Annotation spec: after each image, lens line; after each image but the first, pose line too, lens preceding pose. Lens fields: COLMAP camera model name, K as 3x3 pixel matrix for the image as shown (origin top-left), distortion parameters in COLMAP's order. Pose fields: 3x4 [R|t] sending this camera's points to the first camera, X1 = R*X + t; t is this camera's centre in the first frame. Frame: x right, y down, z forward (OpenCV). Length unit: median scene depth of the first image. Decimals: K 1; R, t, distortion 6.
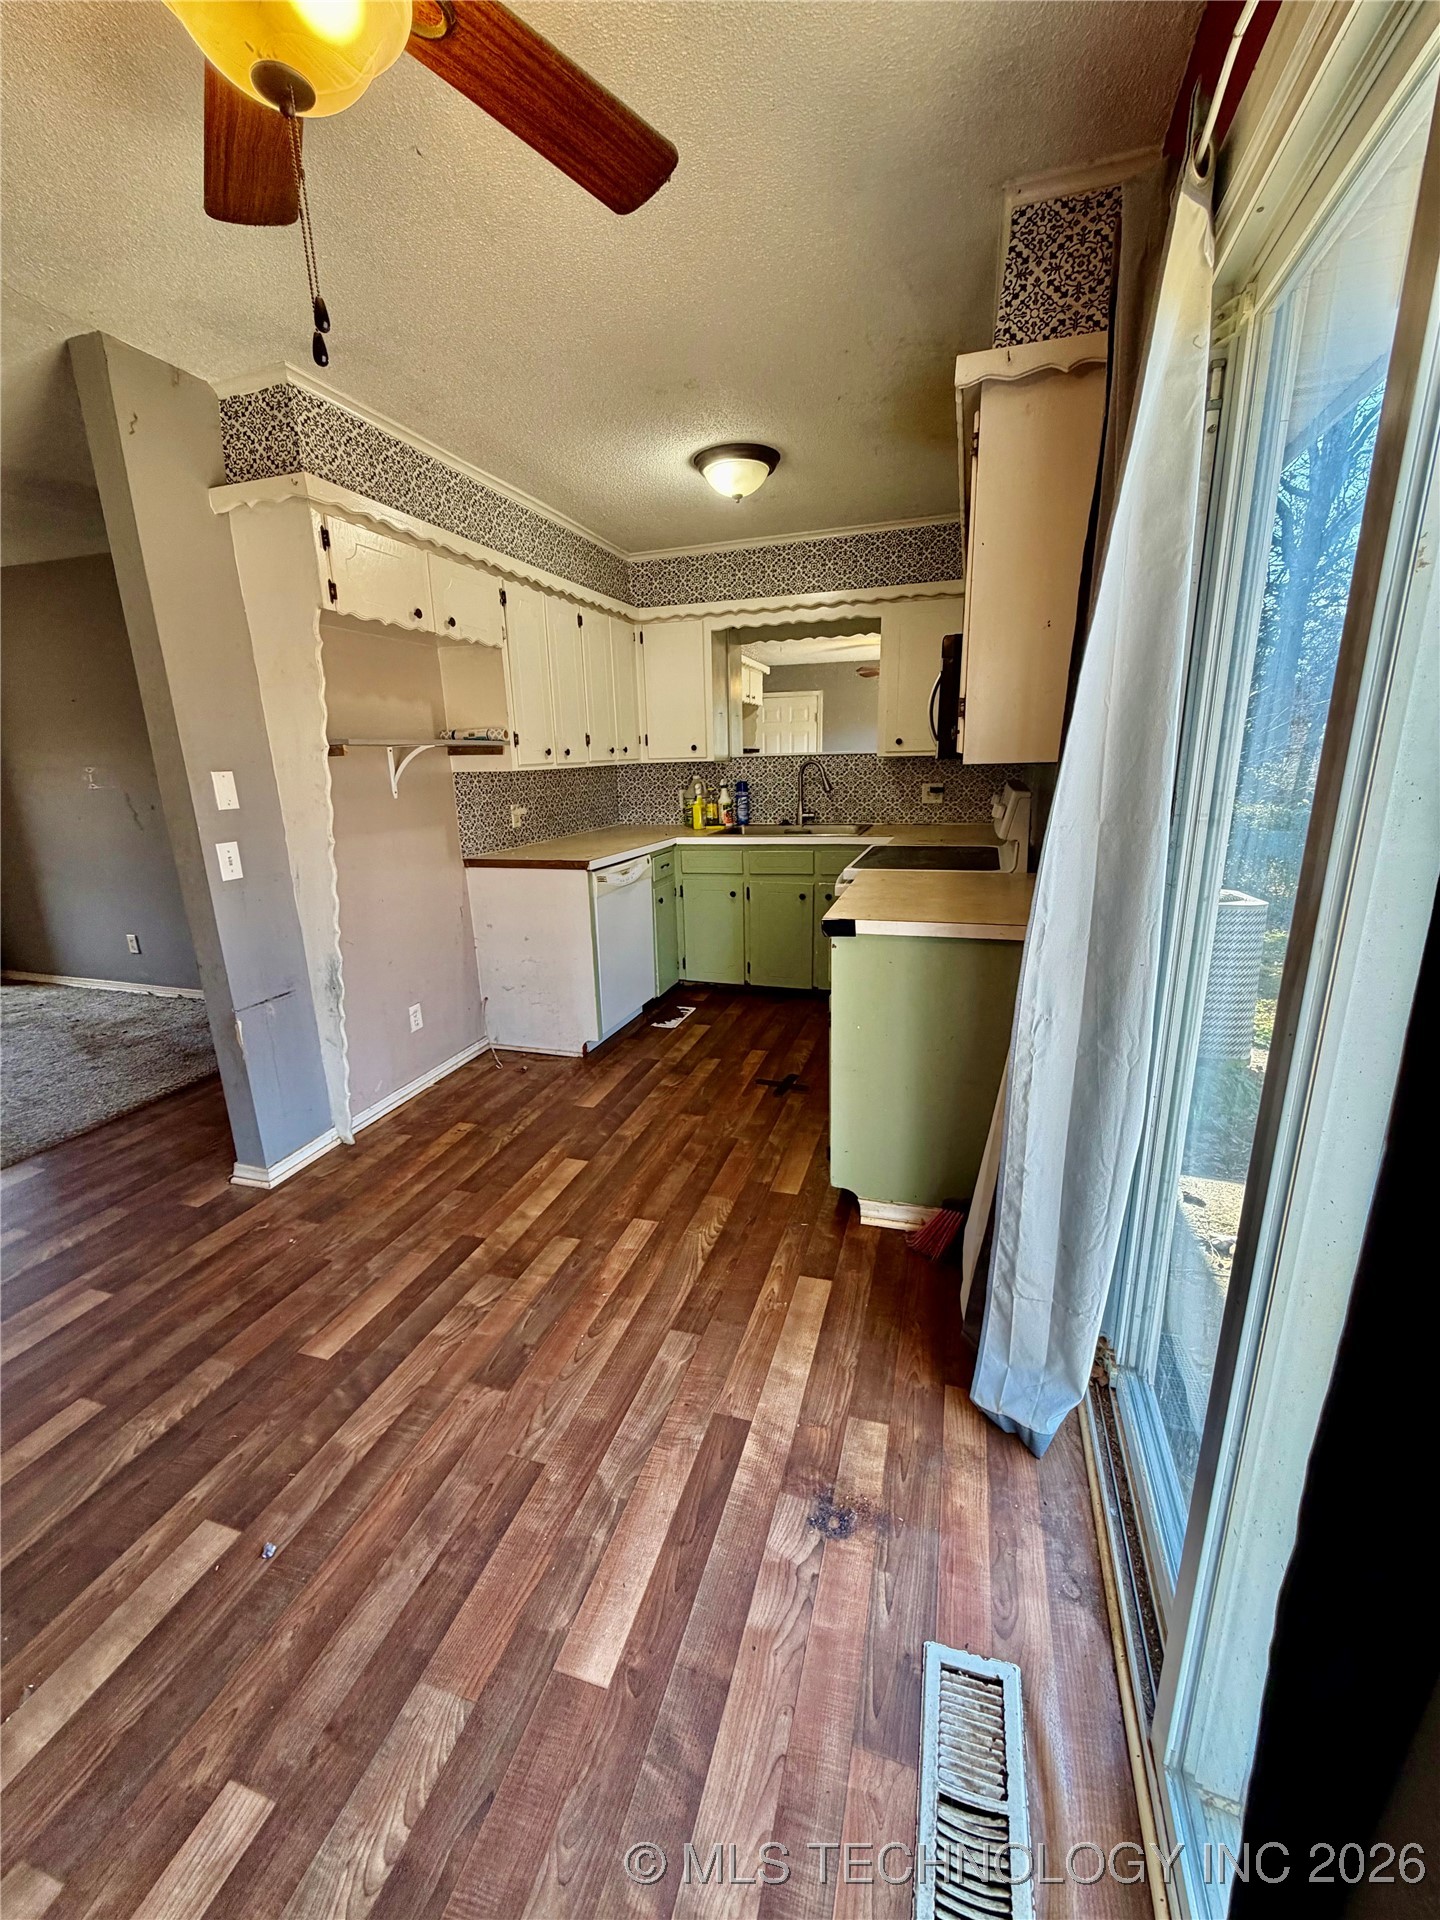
lens RADIAL K [[762.5, 0, 721.8], [0, 762.5, 954.9], [0, 0, 1]] dist [-0.000167, -0.000095]
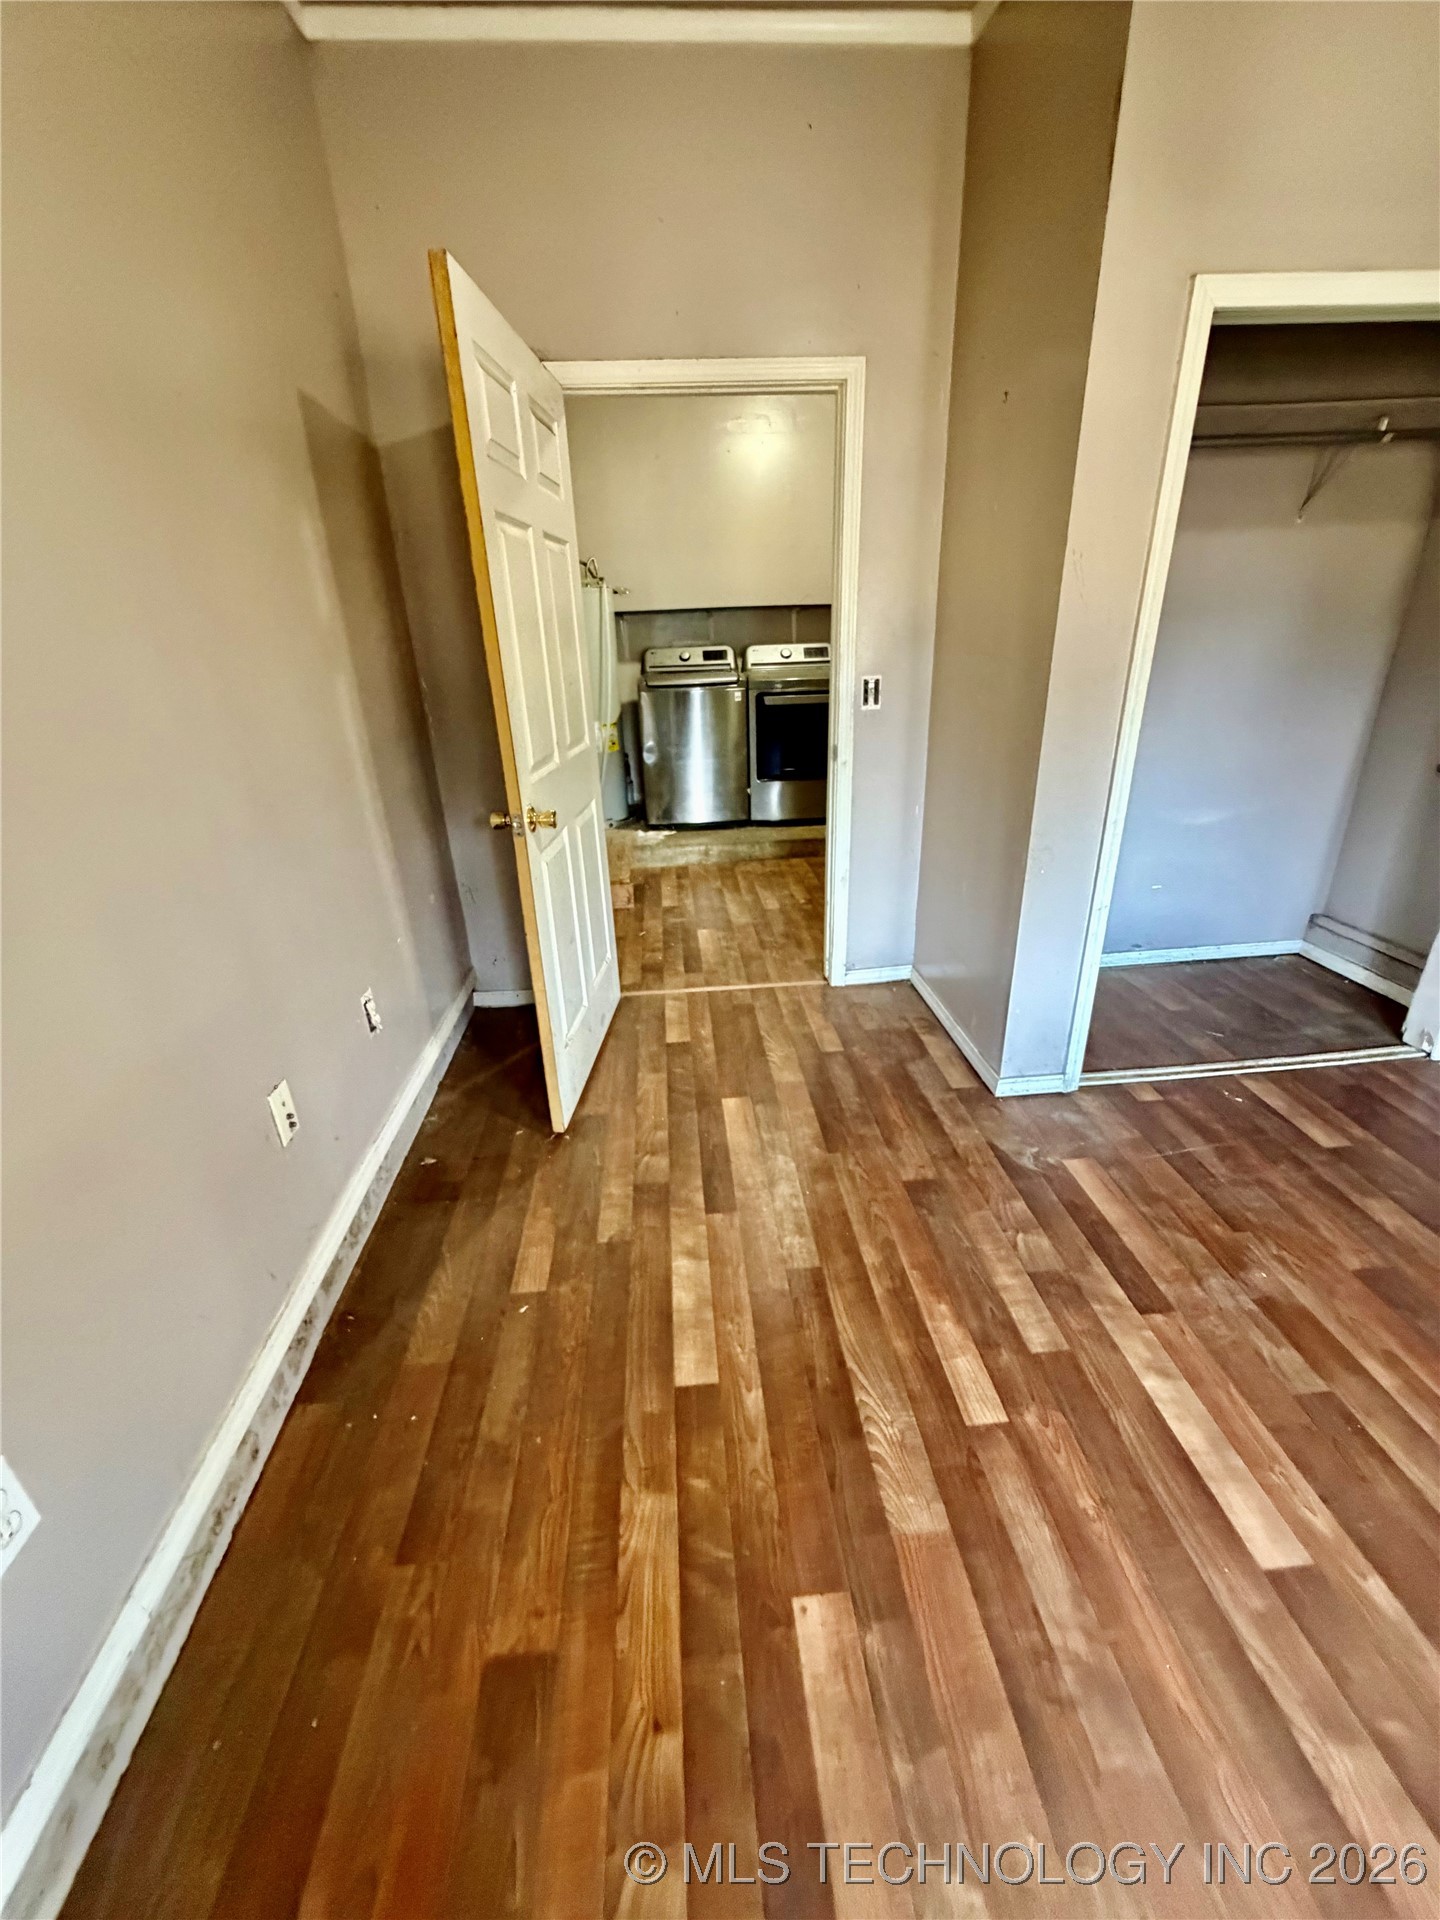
lens RADIAL K [[762.5, 0, 719.9], [0, 762.5, 959.5], [0, 0, 1]] dist [-0.000167, -0.000095]
pose [[-0.926404, 0.203102, -0.317057, 0.210492], [-0.038427, 0.786654, 0.616197, -0.306908], [0.374565, 0.583031, -0.720955, 1.077260]]
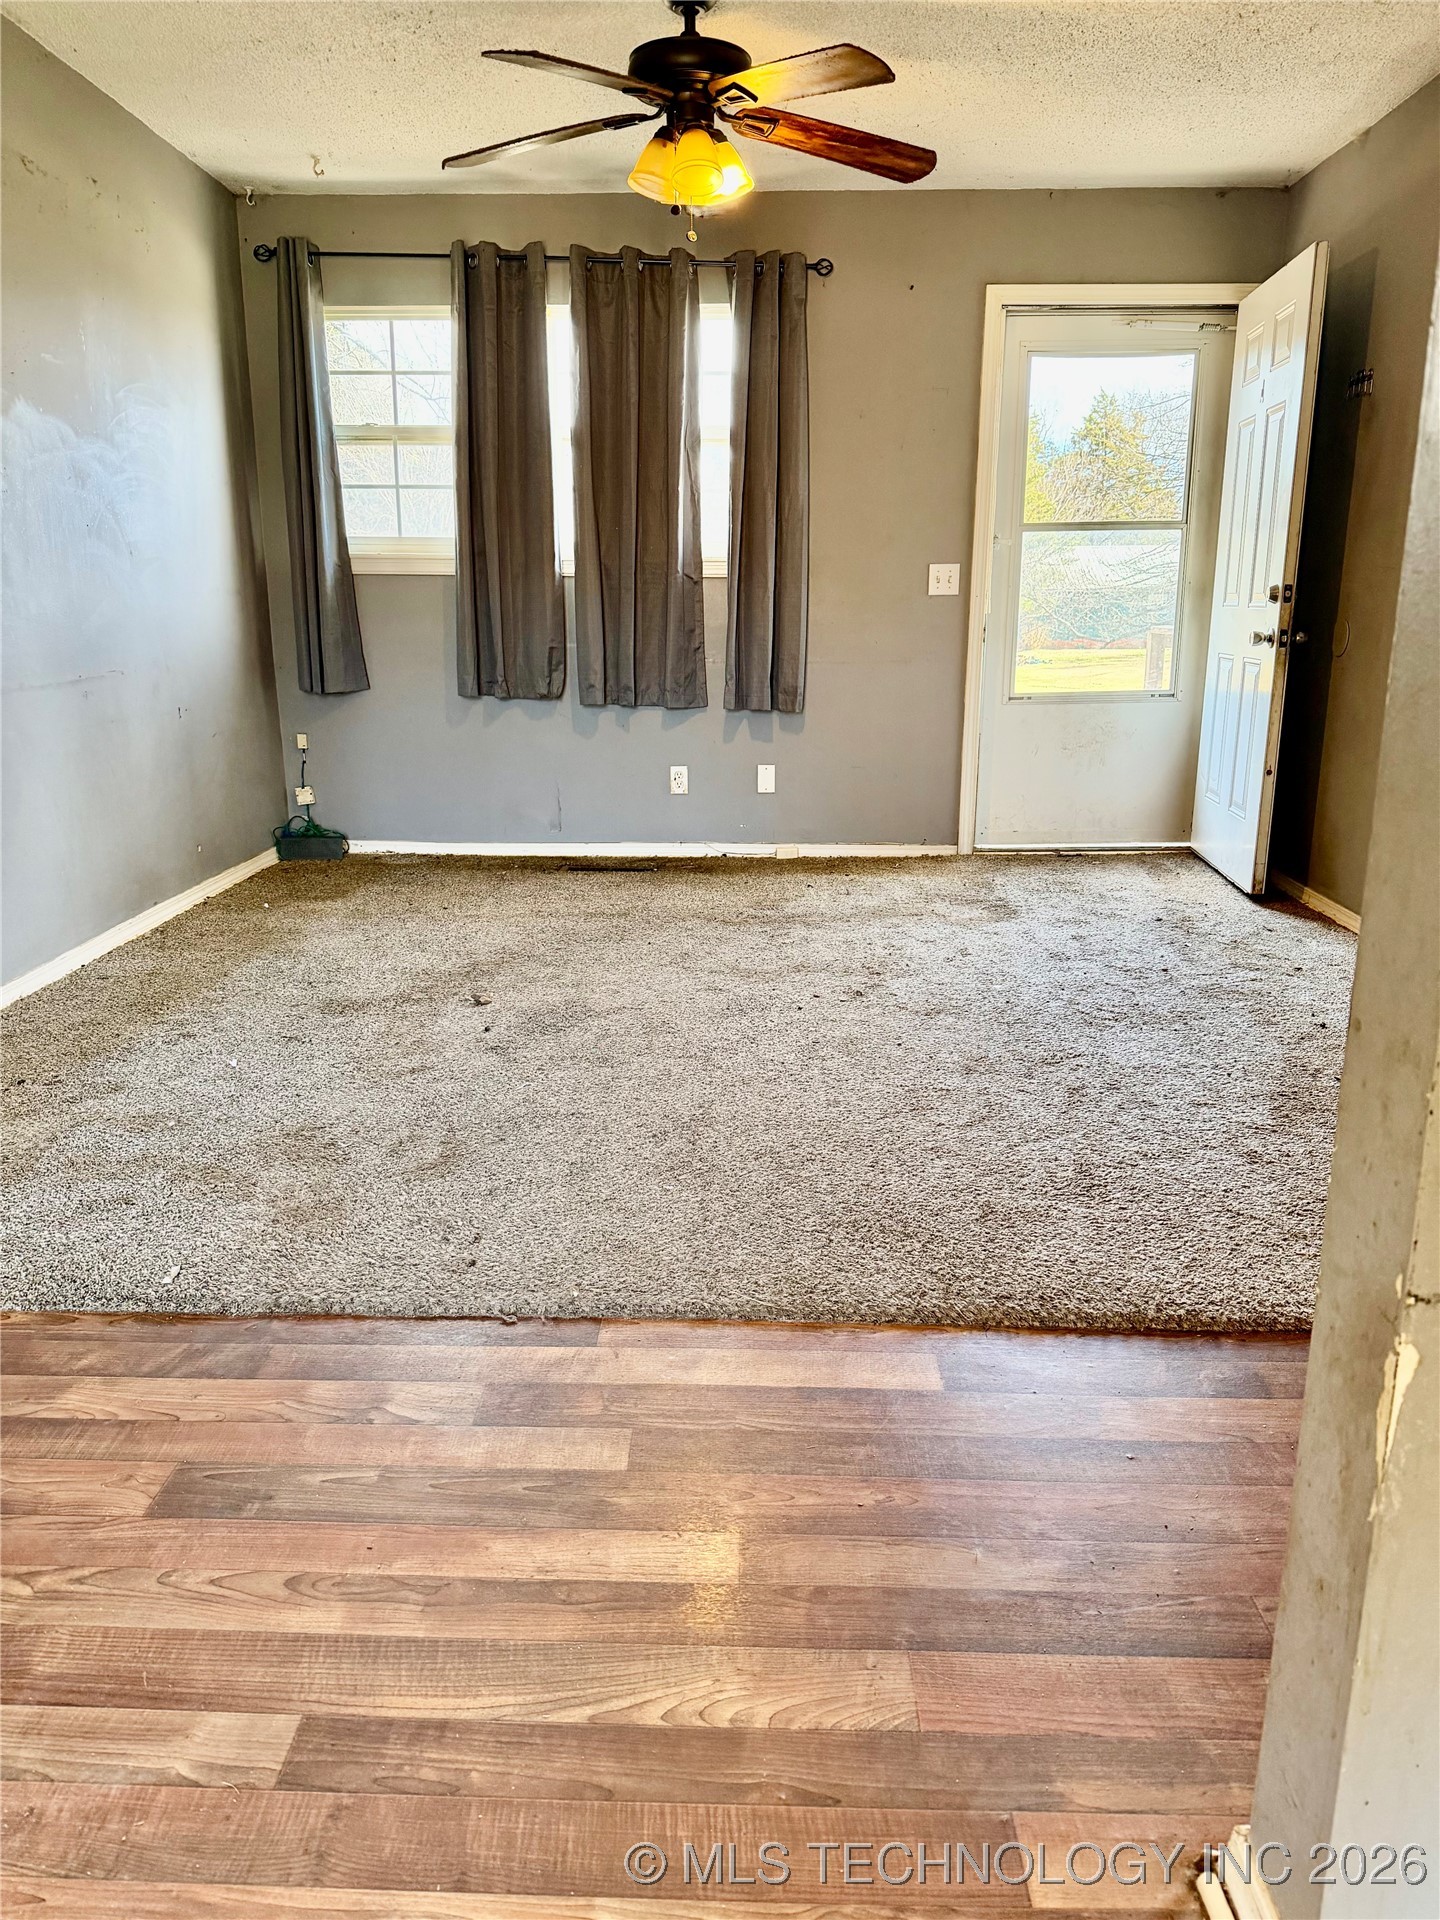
lens RADIAL K [[1343.4, 0, 717.5], [0, 1343.4, 969.1], [0, 0, 1]] dist [0.008108, -0.014635]
pose [[0.275369, 0.287359, -0.917386, 0.386617], [-0.257599, 0.941438, 0.217570, -0.054145], [0.926183, 0.176406, 0.333266, 0.681441]]
